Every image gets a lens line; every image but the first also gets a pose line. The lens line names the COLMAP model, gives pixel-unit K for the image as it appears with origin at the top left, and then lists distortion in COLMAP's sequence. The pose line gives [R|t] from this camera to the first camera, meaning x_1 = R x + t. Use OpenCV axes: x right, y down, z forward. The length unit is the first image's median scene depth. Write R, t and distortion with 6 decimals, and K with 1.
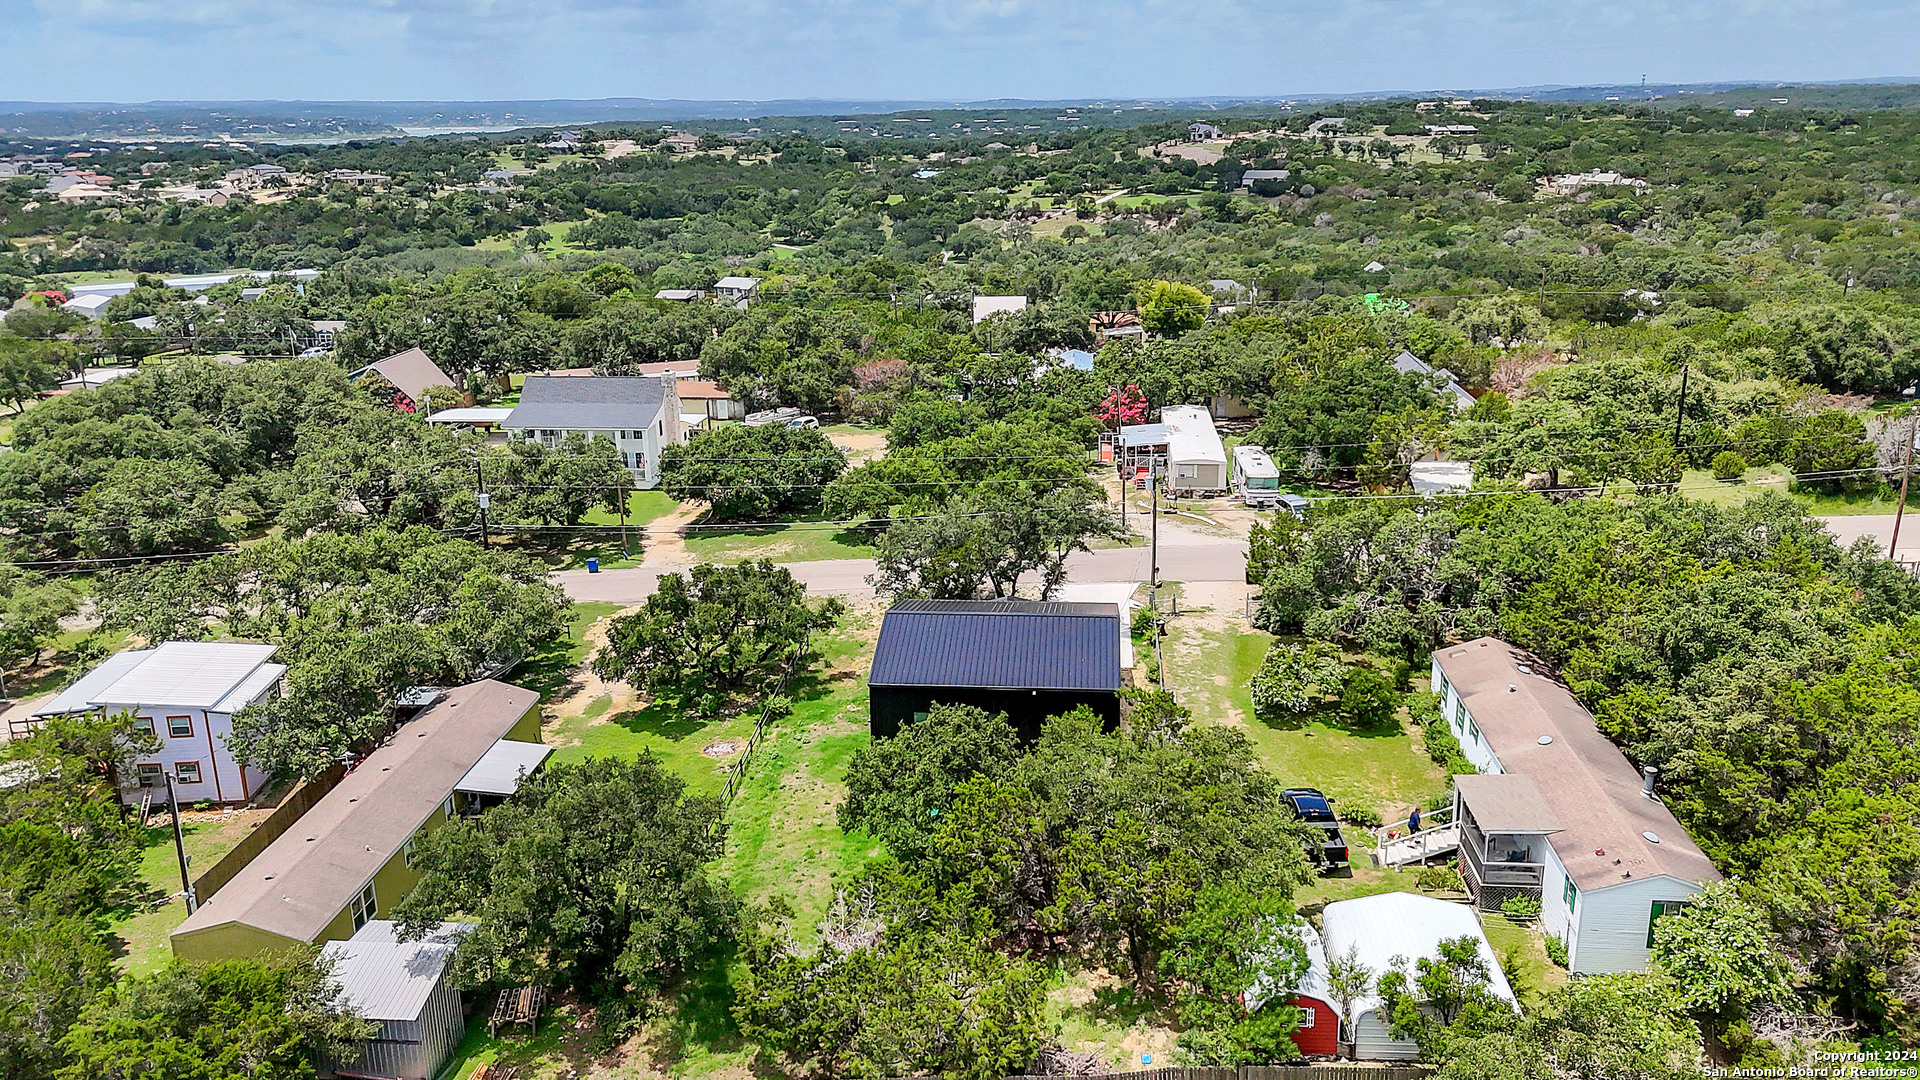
lens RADIAL K [[1427.0, 0, 958.2], [0, 1427.0, 539.0], [0, 0, 1]] dist [0.051420, -0.048530]
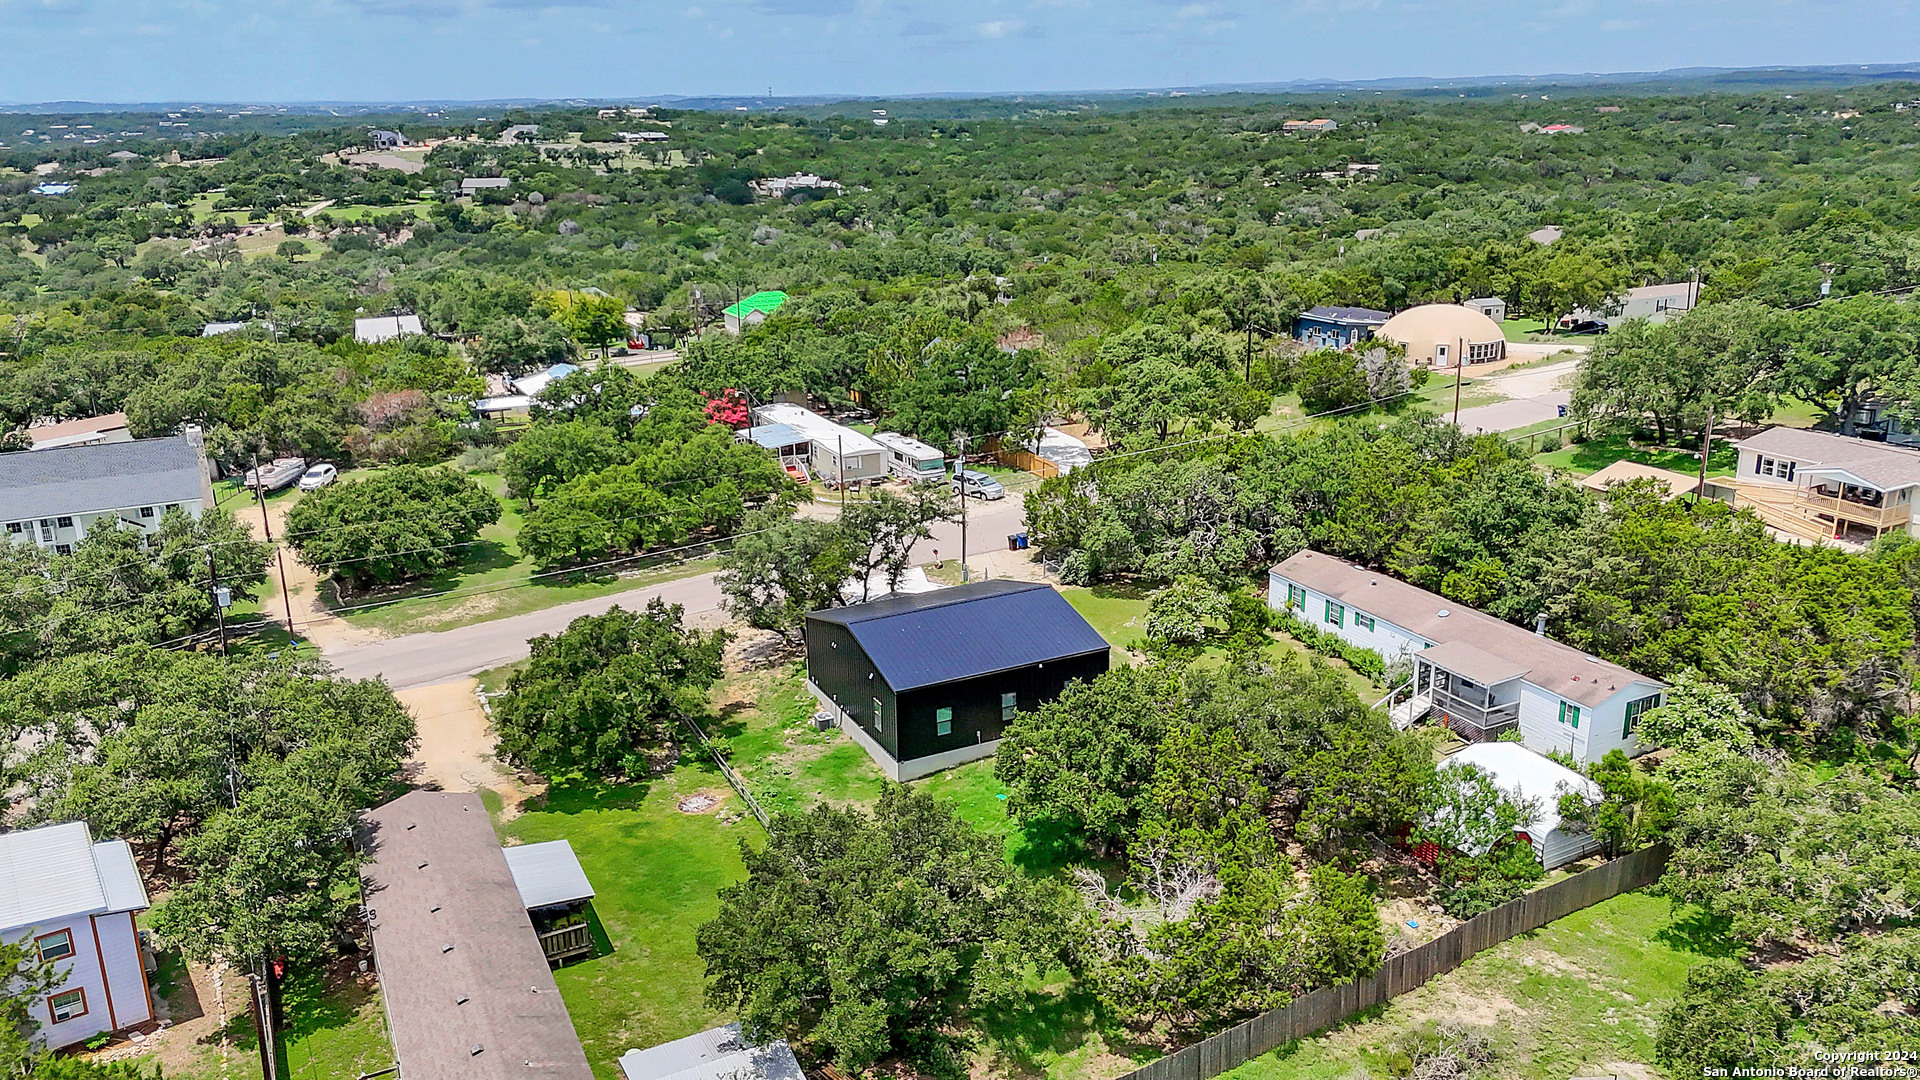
lens RADIAL K [[1427.0, 0, 955.9], [0, 1427.0, 544.9], [0, 0, 1]] dist [0.051420, -0.048530]
pose [[0.842759, -0.154177, 0.515739, -0.054356], [0.154751, 0.987052, 0.042198, -0.003533], [-0.515567, 0.044248, 0.855706, 0.013225]]
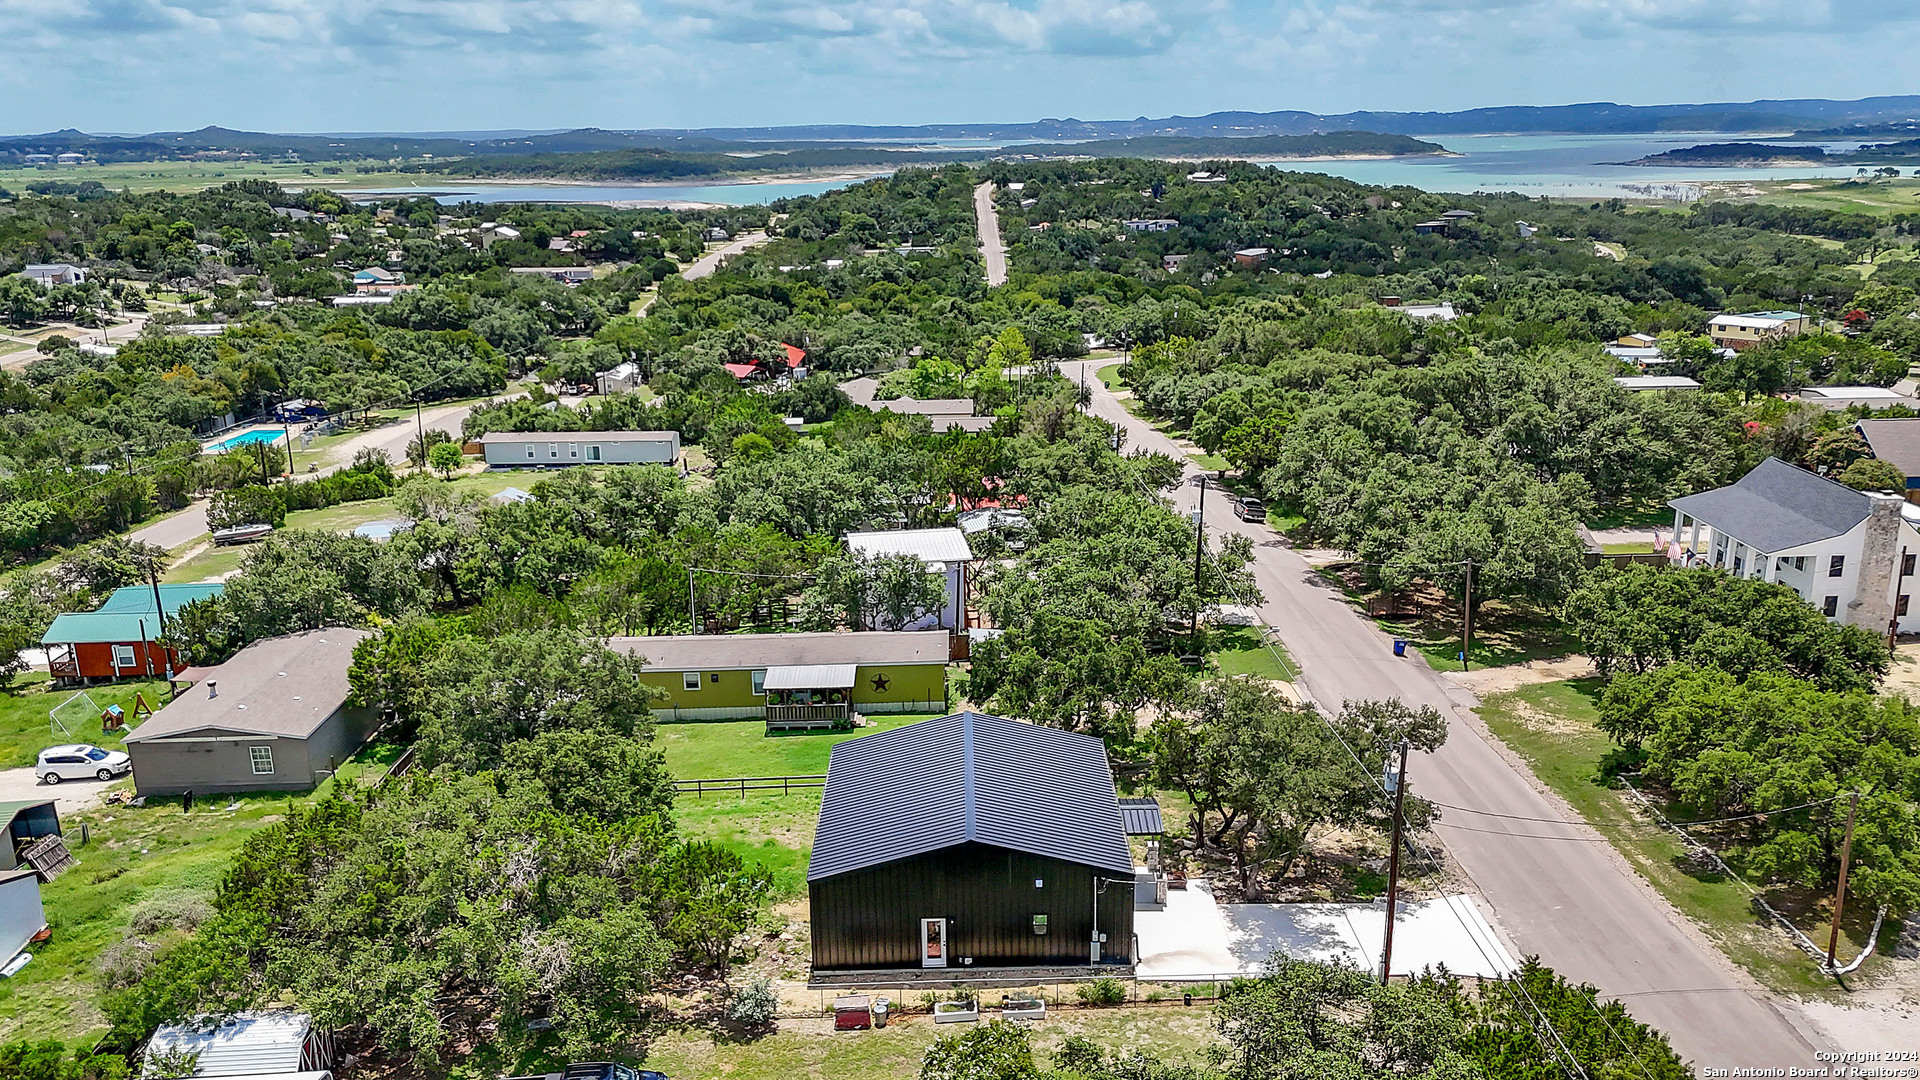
lens RADIAL K [[1427.0, 0, 959.6], [0, 1427.0, 545.5], [0, 0, 1]] dist [0.051420, -0.048530]
pose [[0.094575, 0.285720, -0.953635, 0.083288], [-0.274355, 0.928313, 0.250925, -0.028864], [0.956966, 0.237903, 0.166185, 0.093347]]
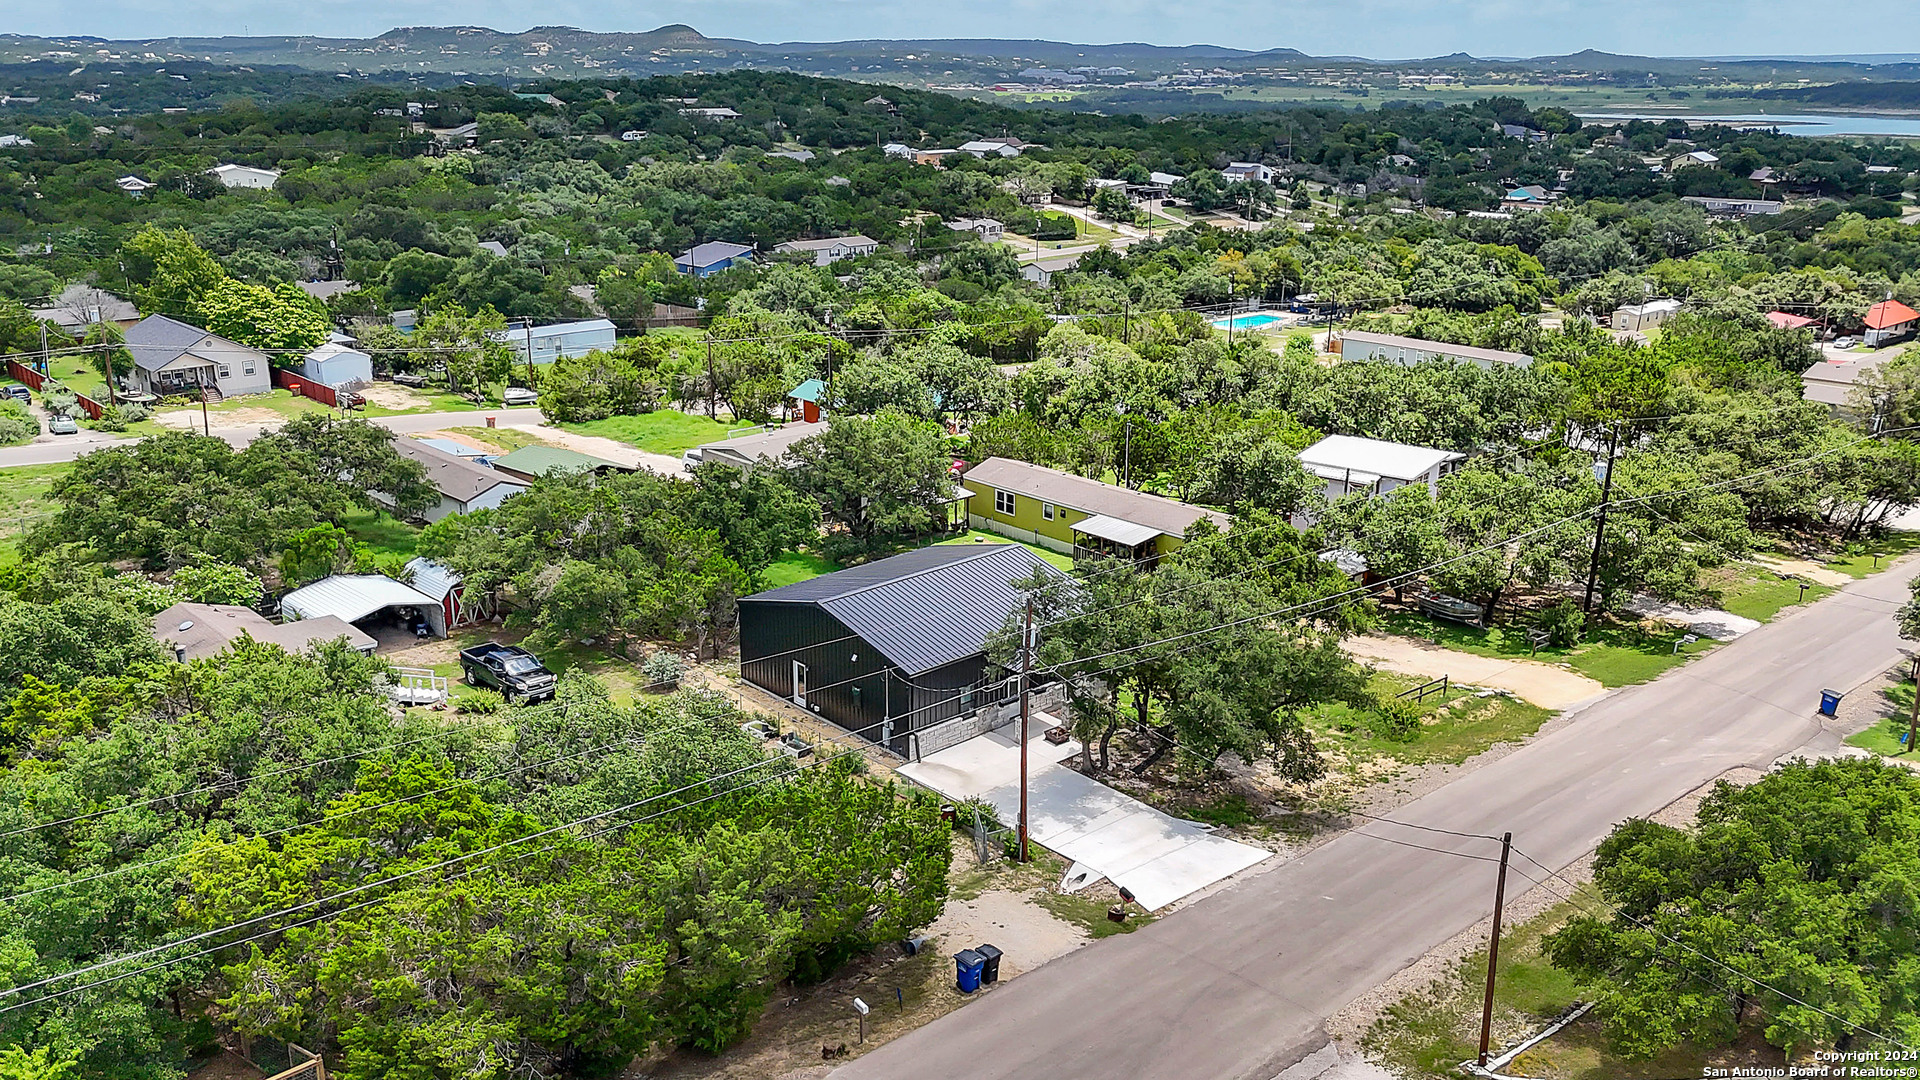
lens RADIAL K [[1541.6, 0, 966.1], [0, 1541.6, 540.9], [0, 0, 1]] dist [0.010900, -0.003256]
pose [[-0.692310, 0.223579, -0.686090, 0.072104], [-0.197214, 0.855968, 0.477939, -0.046077], [0.694128, 0.466189, -0.548502, 0.170313]]
